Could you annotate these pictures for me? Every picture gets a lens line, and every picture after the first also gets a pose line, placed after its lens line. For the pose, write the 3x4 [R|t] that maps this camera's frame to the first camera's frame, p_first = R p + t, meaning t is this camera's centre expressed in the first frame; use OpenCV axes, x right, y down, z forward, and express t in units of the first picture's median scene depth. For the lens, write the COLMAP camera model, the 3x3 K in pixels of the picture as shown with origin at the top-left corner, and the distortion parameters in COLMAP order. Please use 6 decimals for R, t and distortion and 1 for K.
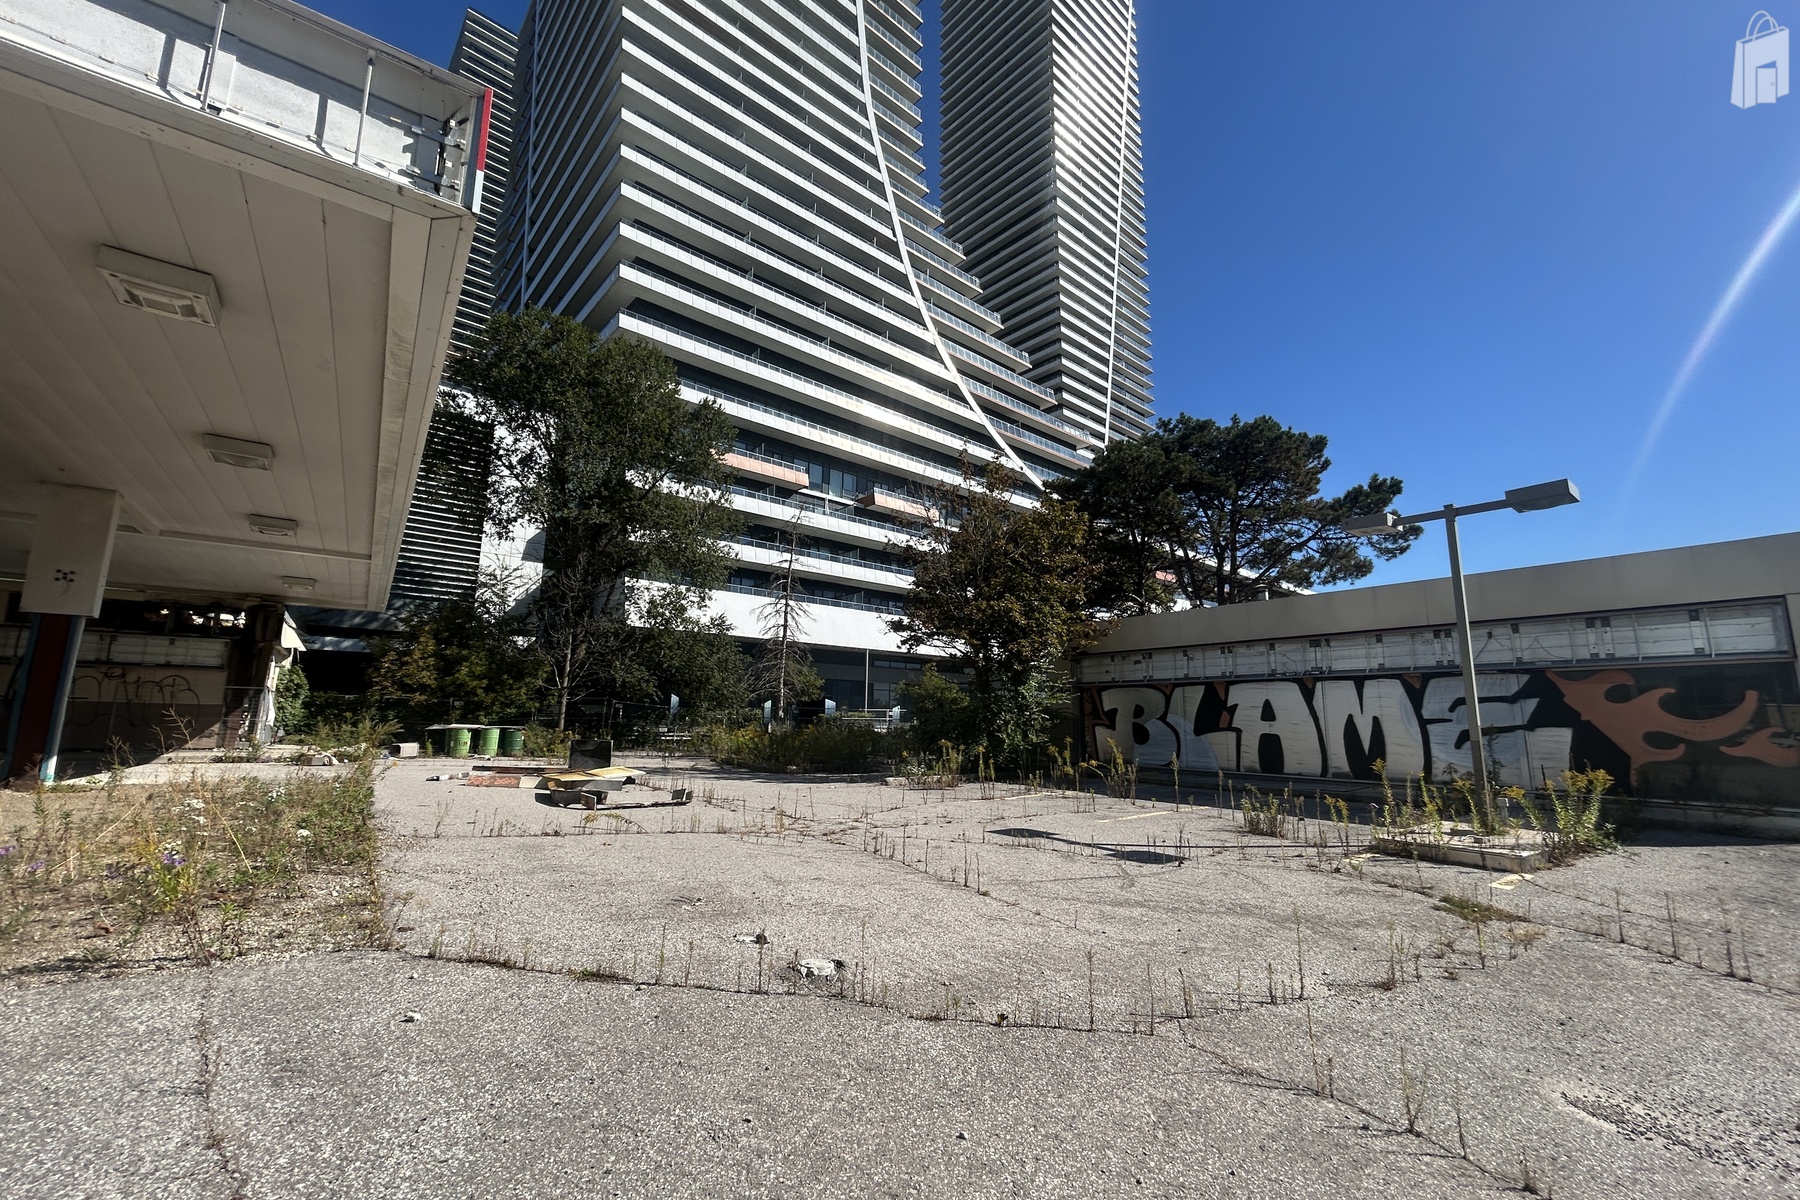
lens RADIAL K [[724.6, 0, 898.7], [0, 724.6, 598.5], [0, 0, 1]] dist [-0.001497, 0.000698]
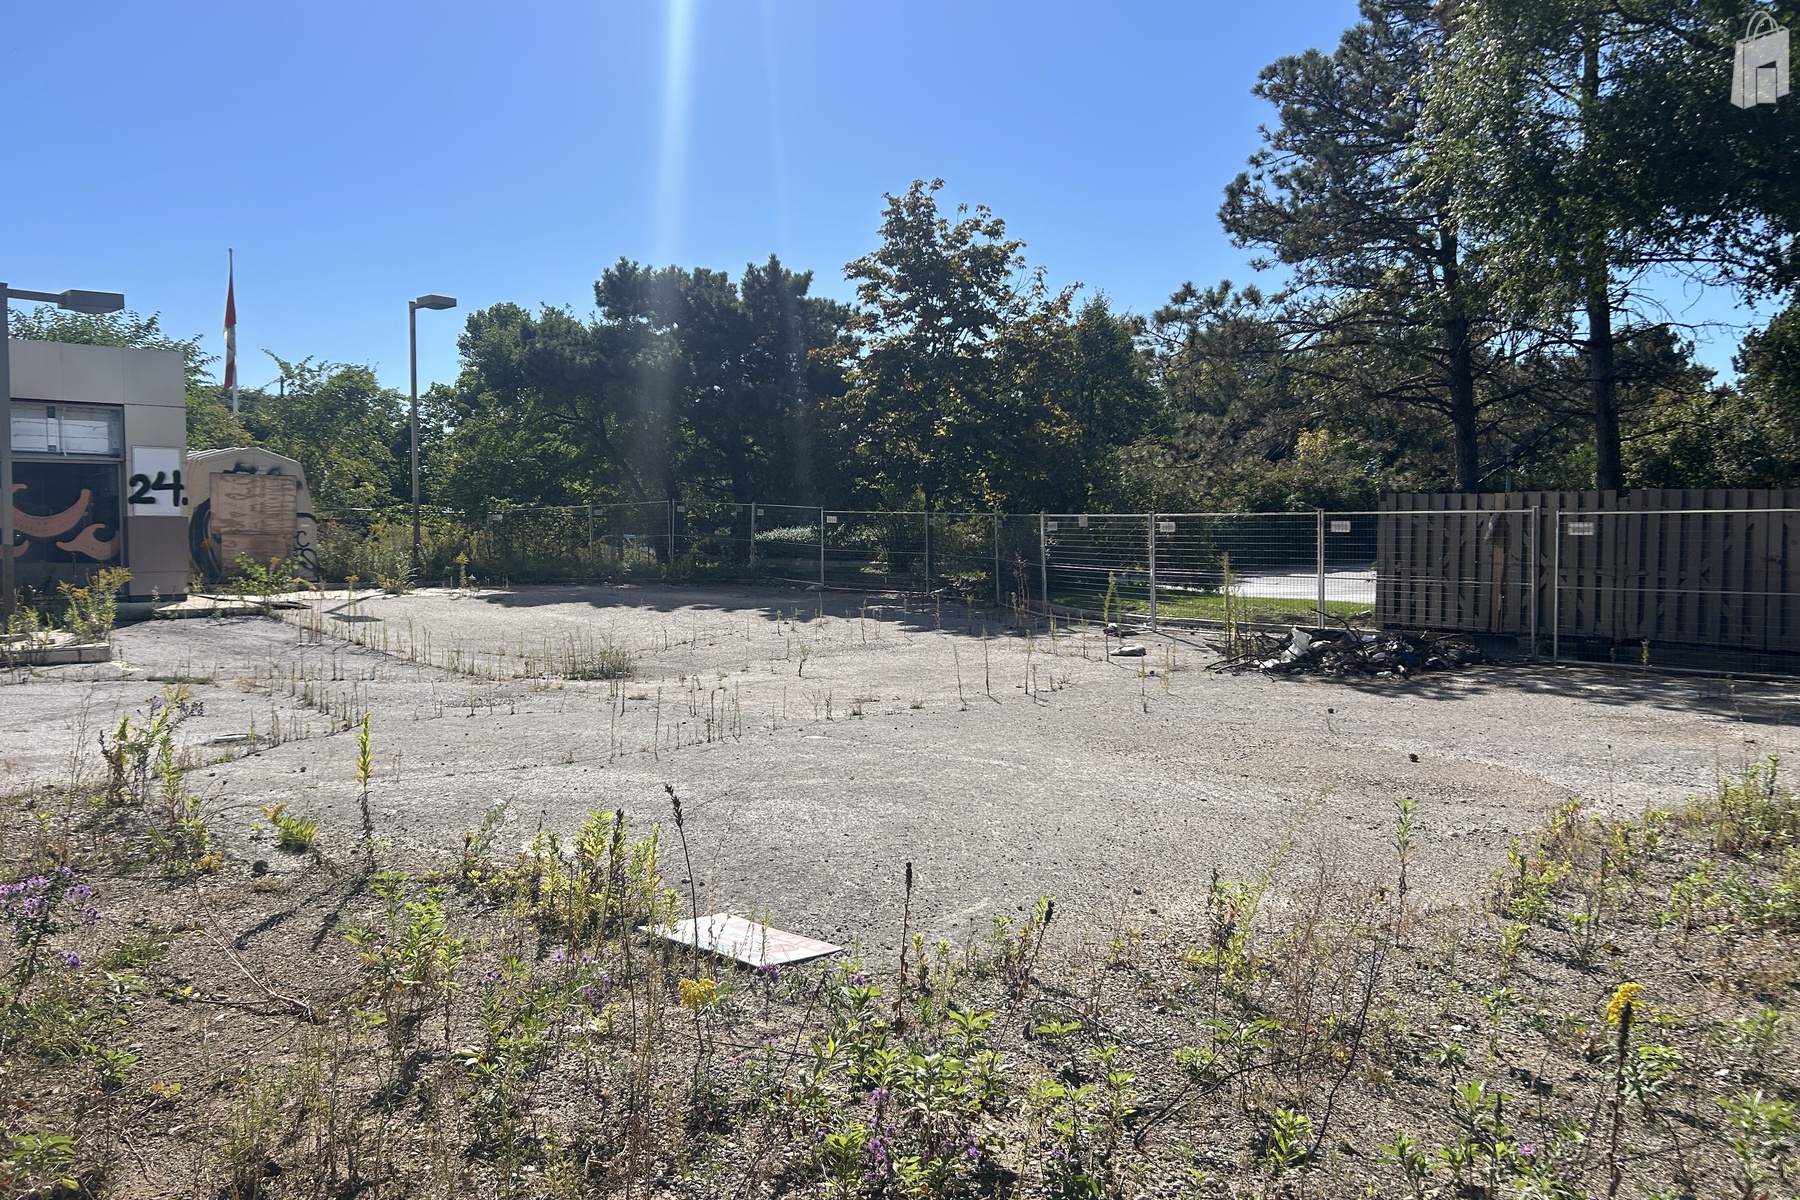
lens RADIAL K [[1353.3, 0, 909.4], [0, 1353.3, 602.5], [0, 0, 1]] dist [0.049320, -0.051251]
pose [[-0.129512, -0.073679, 0.988837, -0.744121], [-0.175668, 0.983166, 0.050249, -0.017383], [-0.975893, -0.167200, -0.140275, 0.060155]]
